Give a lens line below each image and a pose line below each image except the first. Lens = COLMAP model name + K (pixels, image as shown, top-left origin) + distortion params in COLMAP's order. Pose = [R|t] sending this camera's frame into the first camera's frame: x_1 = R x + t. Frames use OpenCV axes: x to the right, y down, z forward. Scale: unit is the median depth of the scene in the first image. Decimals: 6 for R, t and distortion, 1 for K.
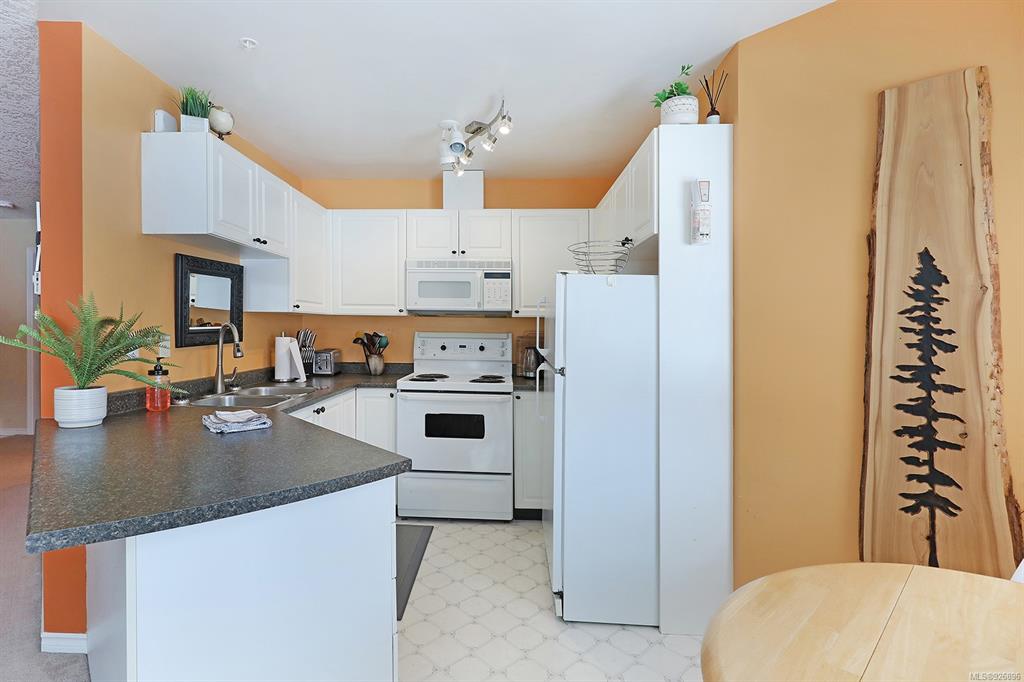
lens RADIAL K [[491.9, 0, 486.1], [0, 491.9, 330.7], [0, 0, 1]] dist [0.000979, 0.000014]
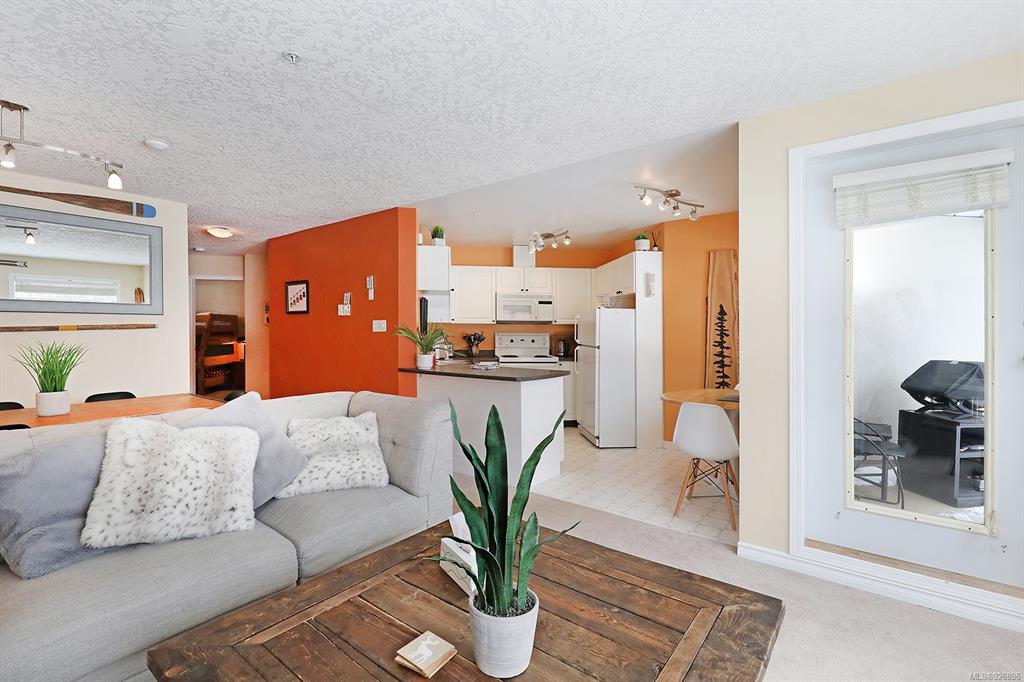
lens RADIAL K [[476.4, 0, 490.2], [0, 476.4, 332.2], [0, 0, 1]] dist [-0.001532, -0.000333]
pose [[0.991865, -0.008176, 0.127030, -0.759817], [0.008133, 0.999967, 0.000856, -0.000682], [-0.127033, 0.000184, 0.991898, -1.447556]]
